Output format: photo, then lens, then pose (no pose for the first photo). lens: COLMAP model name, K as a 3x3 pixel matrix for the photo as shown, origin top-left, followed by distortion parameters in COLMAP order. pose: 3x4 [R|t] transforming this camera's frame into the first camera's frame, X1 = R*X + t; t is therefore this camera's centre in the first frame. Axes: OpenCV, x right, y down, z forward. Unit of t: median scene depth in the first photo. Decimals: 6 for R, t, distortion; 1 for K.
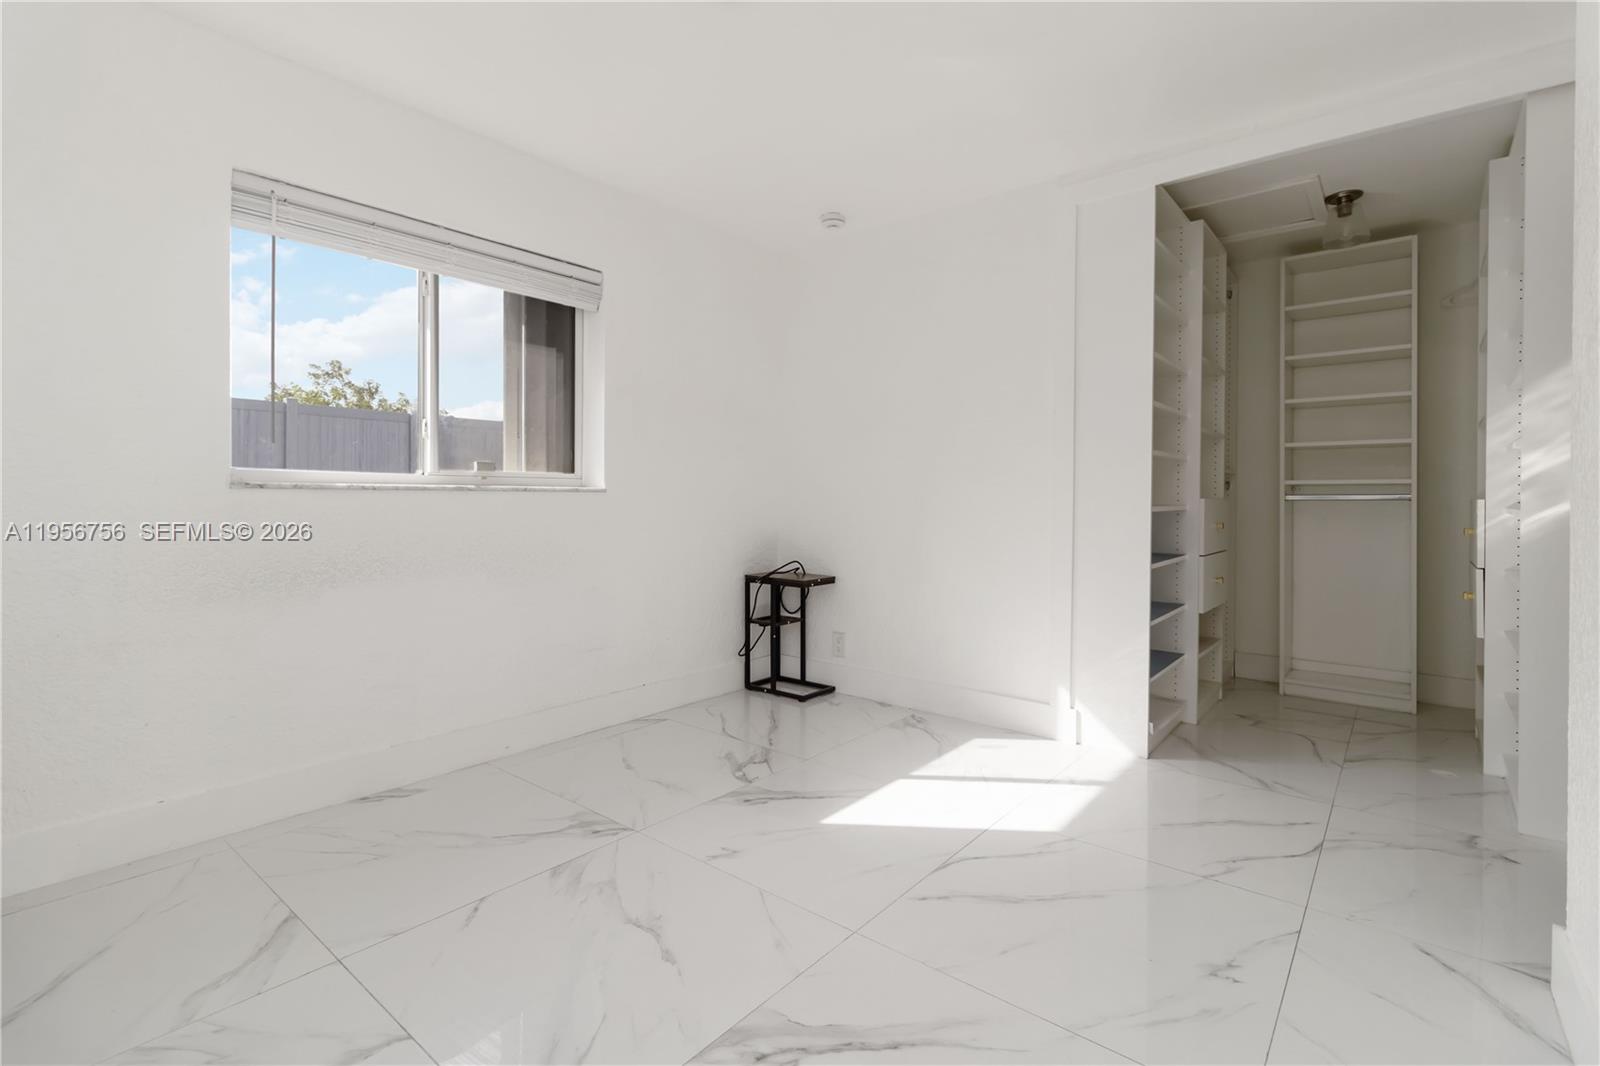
lens RADIAL K [[744.4, 0, 814.5], [0, 744.4, 501.9], [0, 0, 1]] dist [0.001448, -0.000461]
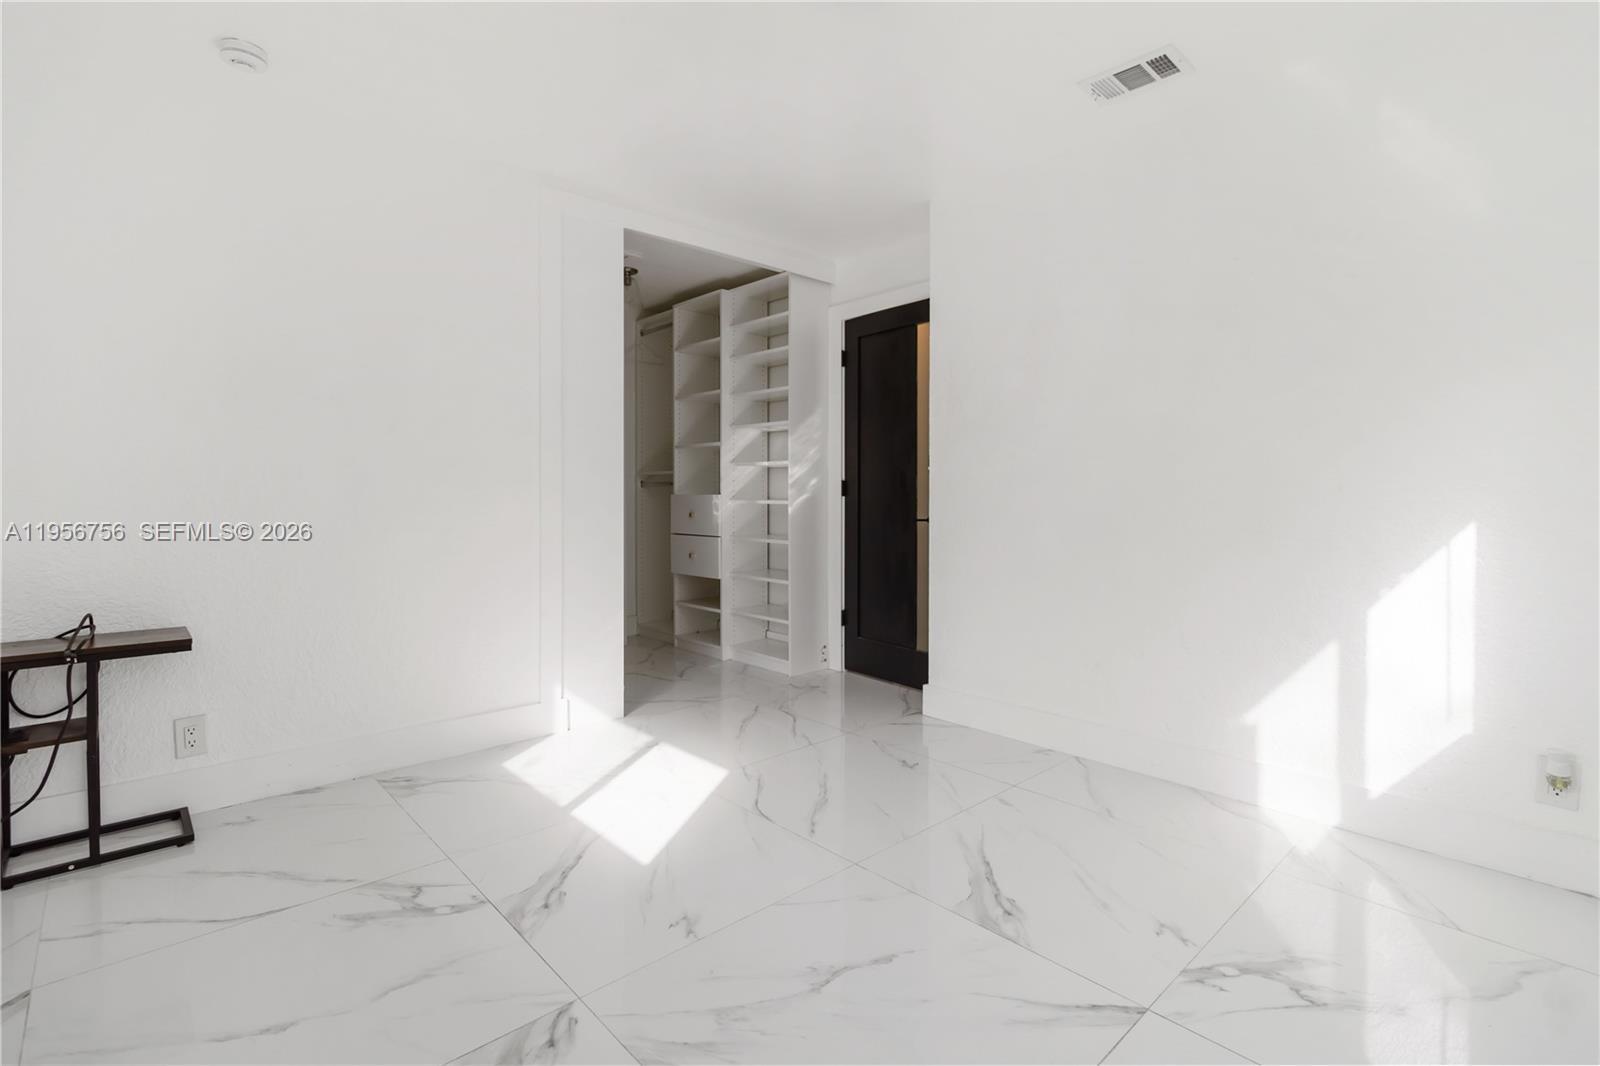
lens RADIAL K [[744.4, 0, 814.5], [0, 744.4, 501.9], [0, 0, 1]] dist [0.001448, -0.000461]
pose [[0.134715, -0.014377, 0.990780, -0.754888], [0.007242, 0.999882, 0.013524, -0.010265], [-0.990858, 0.005353, 0.134803, 0.606981]]
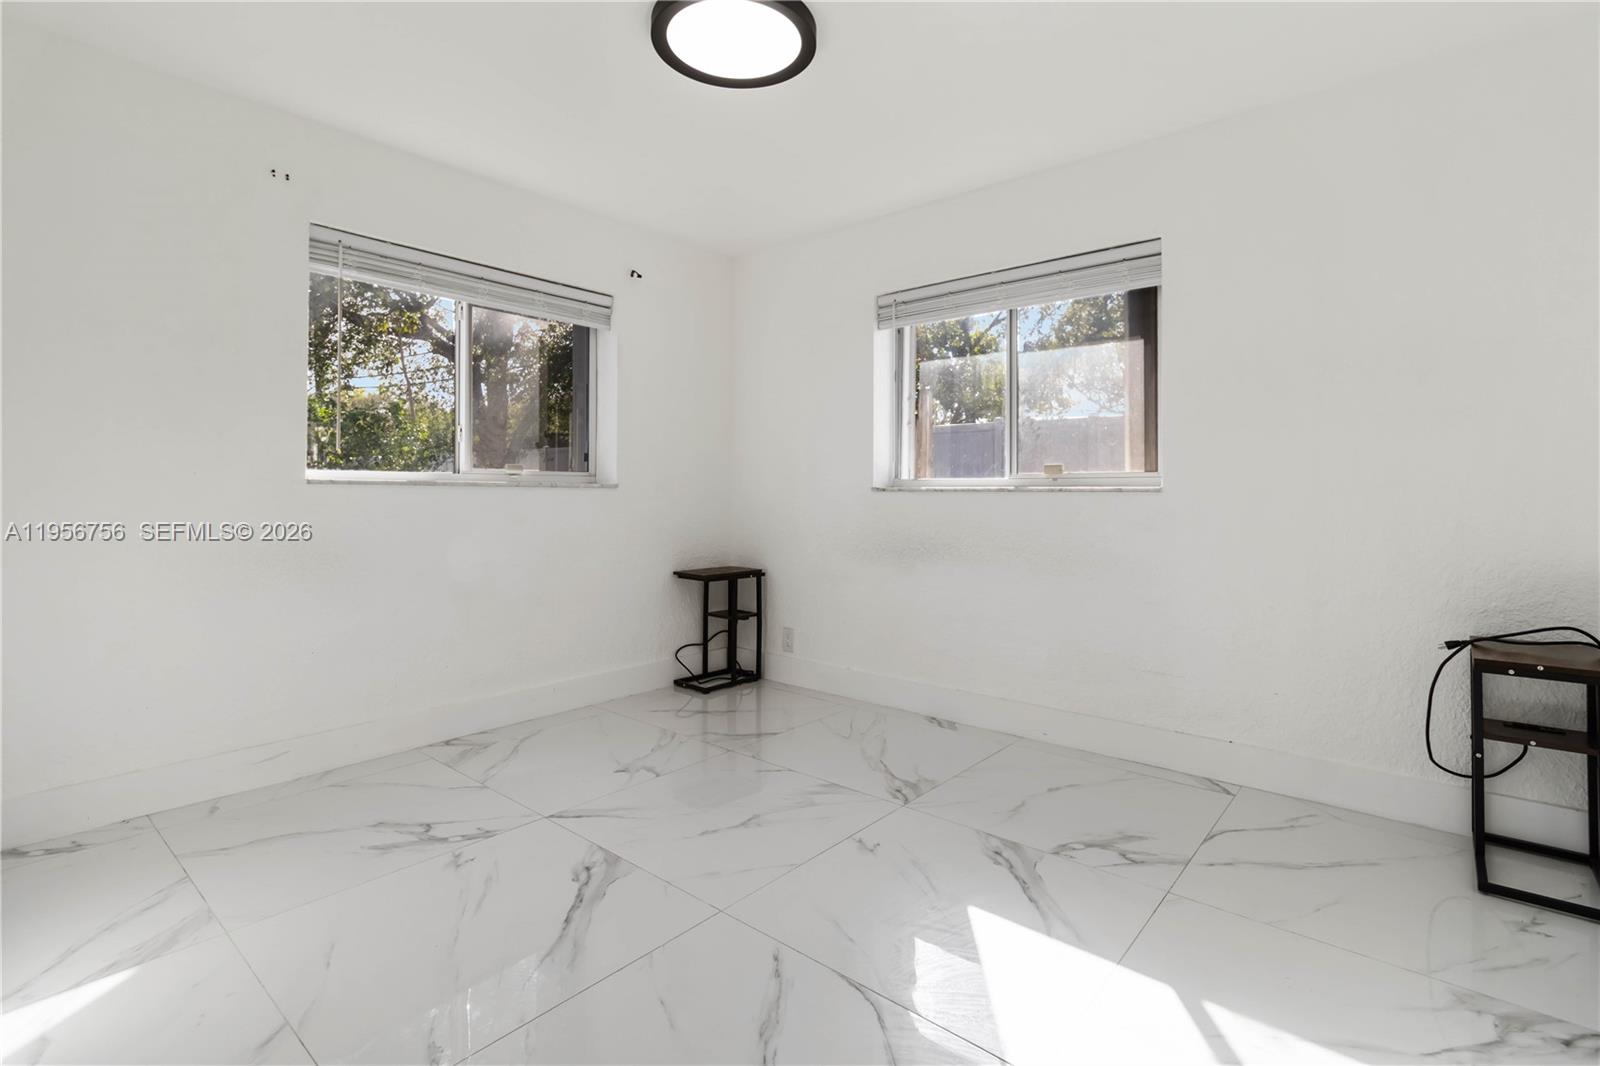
lens RADIAL K [[744.1, 0, 798.4], [0, 744.1, 490.3], [0, 0, 1]] dist [0.000271, -0.000471]
pose [[-0.031912, -0.010192, -0.999439, 0.740312], [-0.011155, 0.999889, -0.009840, -0.002407], [0.999428, 0.010834, -0.032023, 0.763932]]
